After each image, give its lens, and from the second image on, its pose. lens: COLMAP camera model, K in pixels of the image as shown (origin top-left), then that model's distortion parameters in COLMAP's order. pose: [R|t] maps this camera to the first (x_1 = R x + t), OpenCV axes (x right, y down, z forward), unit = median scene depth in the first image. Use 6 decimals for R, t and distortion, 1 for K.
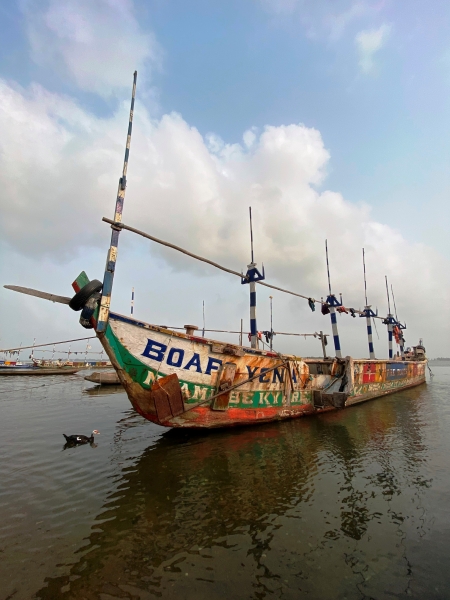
lens RADIAL K [[258.3, 0, 230.0], [0, 258.3, 298.3], [0, 0, 1]] dist [0.019945, -0.003889]
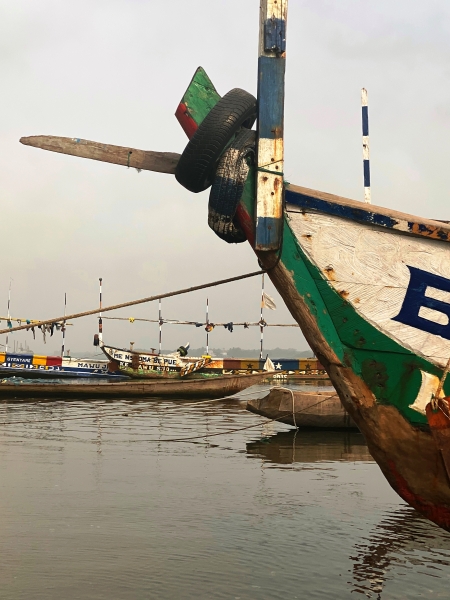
lens RADIAL K [[1143.3, 0, 222.8], [0, 1143.3, 297.0], [0, 0, 1]] dist [0.223405, 0.000000]
pose [[0.862121, -0.027496, -0.505956, 0.168877], [0.120001, 0.981200, 0.151153, -0.036148], [0.492287, -0.191027, 0.849212, -0.243309]]
